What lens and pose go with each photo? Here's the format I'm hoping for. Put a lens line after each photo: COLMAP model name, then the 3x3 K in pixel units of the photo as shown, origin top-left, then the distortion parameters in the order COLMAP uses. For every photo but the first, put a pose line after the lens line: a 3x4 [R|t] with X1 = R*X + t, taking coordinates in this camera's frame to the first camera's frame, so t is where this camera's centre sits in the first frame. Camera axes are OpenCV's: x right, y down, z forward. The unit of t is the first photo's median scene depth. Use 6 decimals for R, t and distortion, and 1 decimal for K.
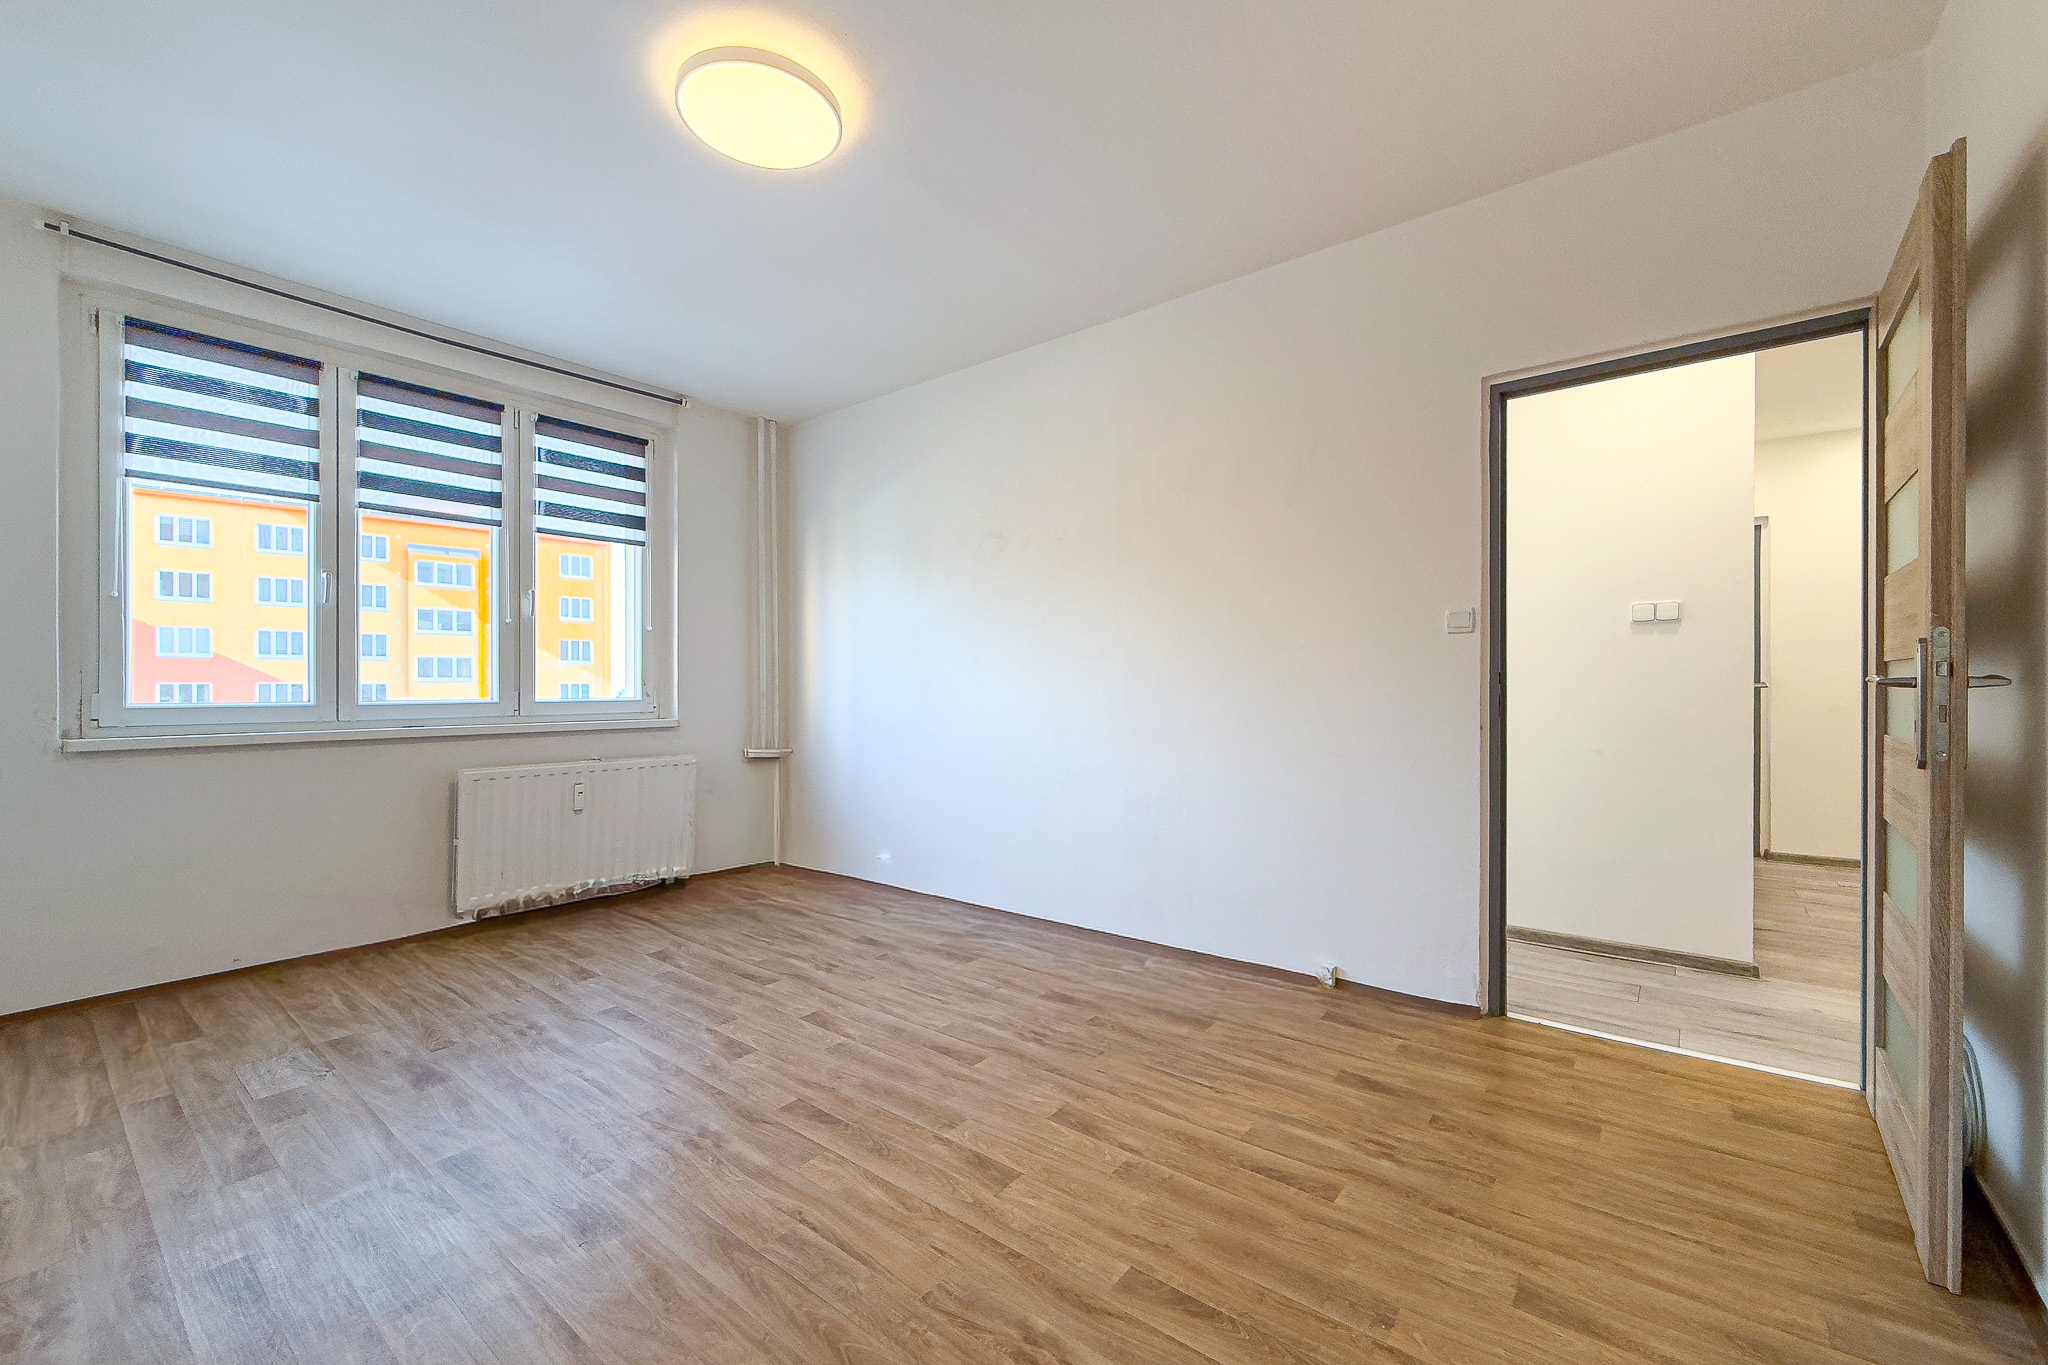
lens RADIAL K [[824.8, 0, 1009.9], [0, 824.8, 692.1], [0, 0, 1]] dist [0.000123, -0.000921]
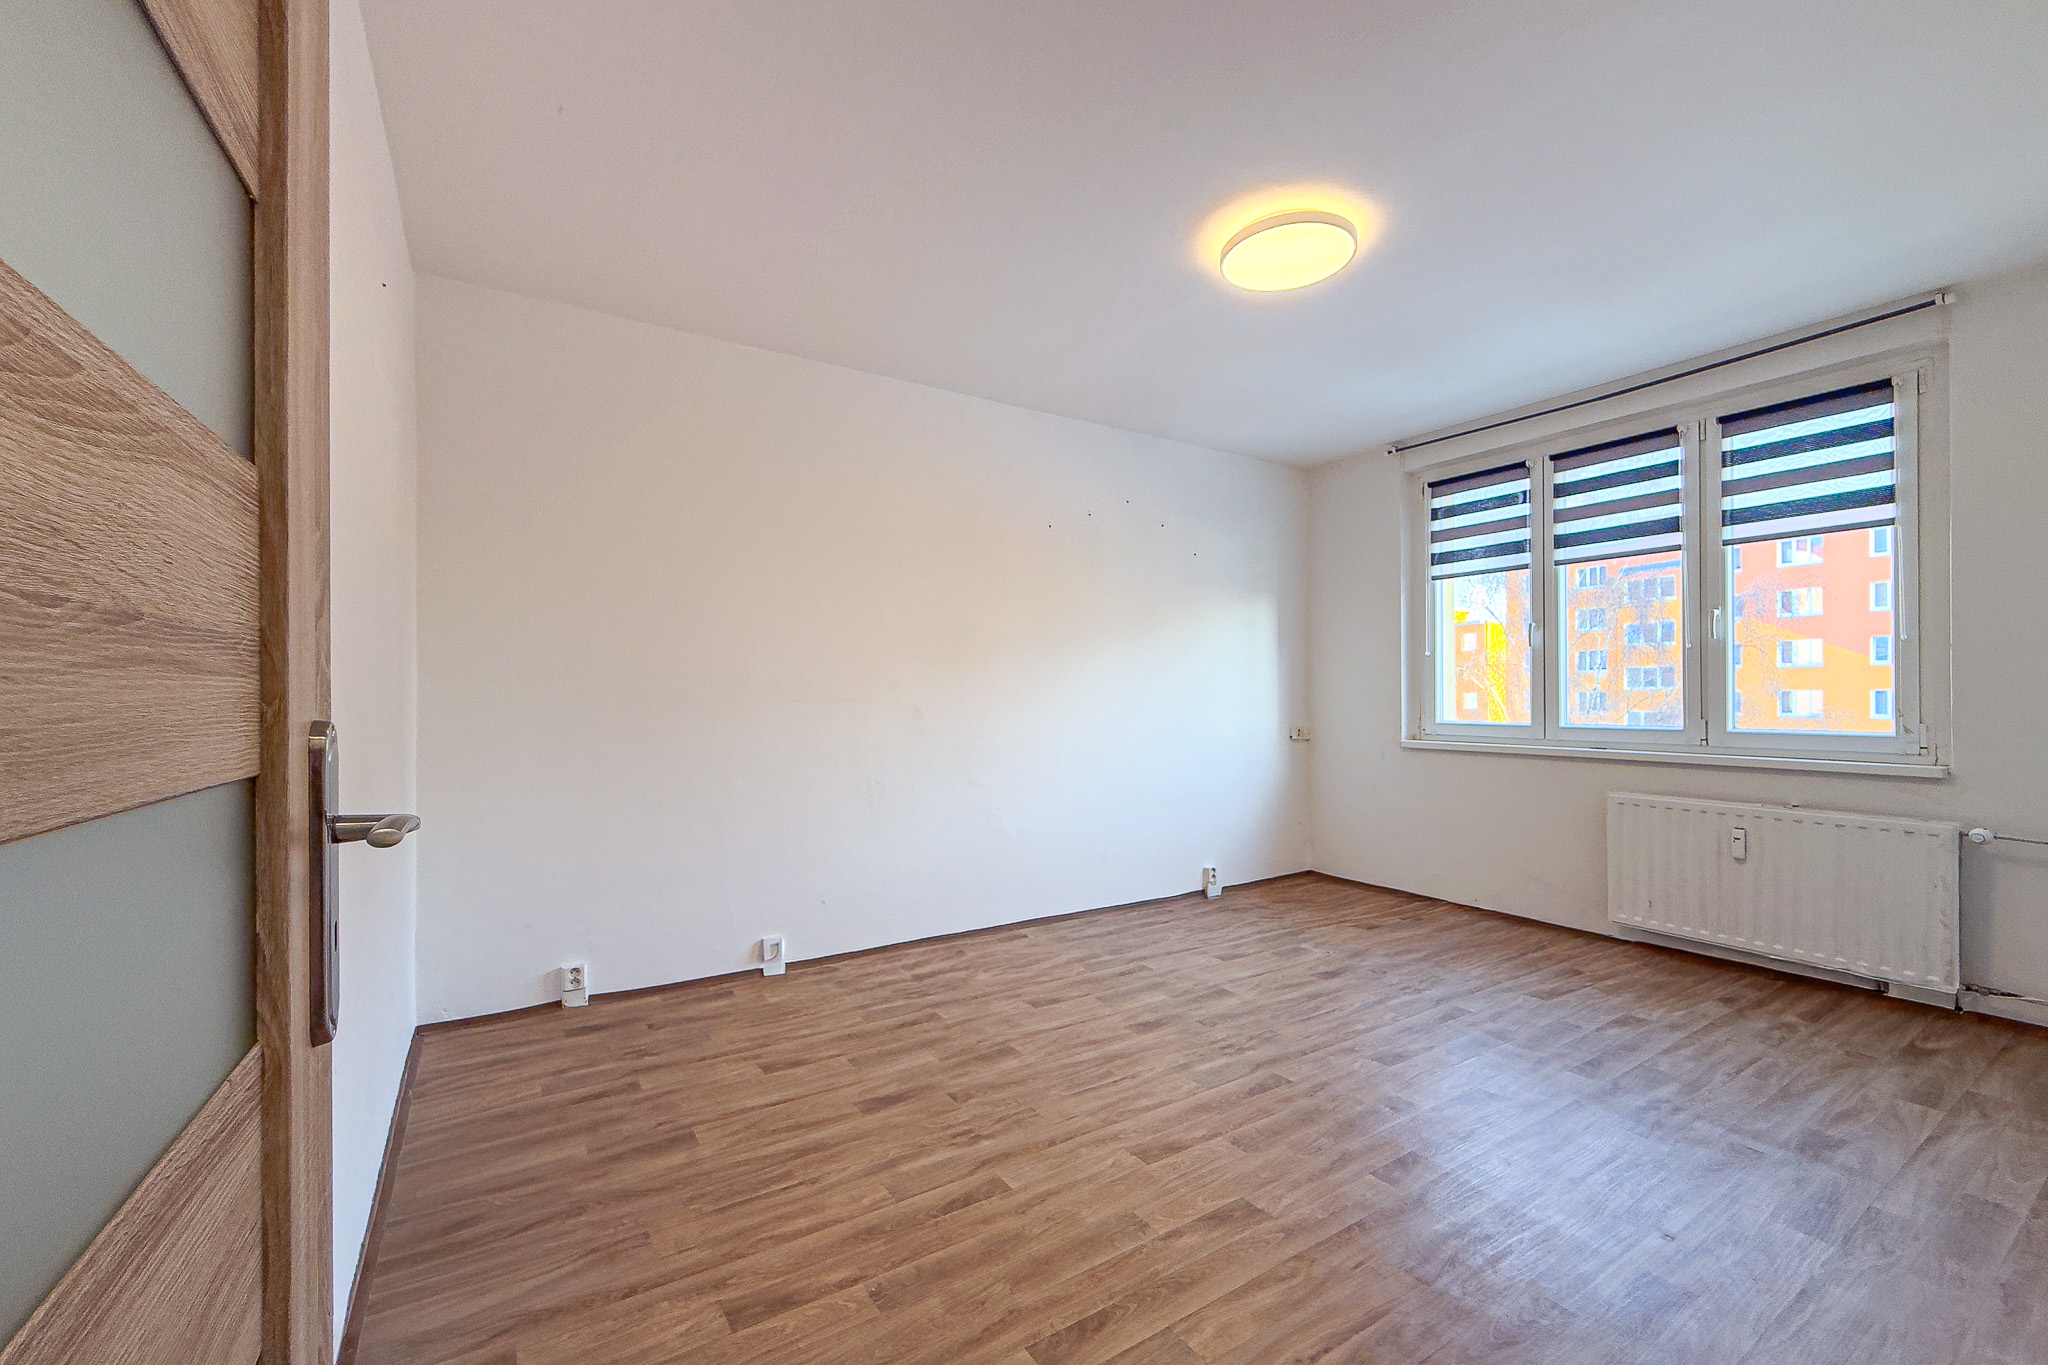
lens RADIAL K [[824.8, 0, 1029.7], [0, 824.8, 694.9], [0, 0, 1]] dist [0.000123, -0.000921]
pose [[-0.315206, 0.003607, -0.949016, 0.637968], [-0.005086, 0.999972, 0.005490, -0.036287], [0.949010, 0.006558, -0.315179, 0.672533]]
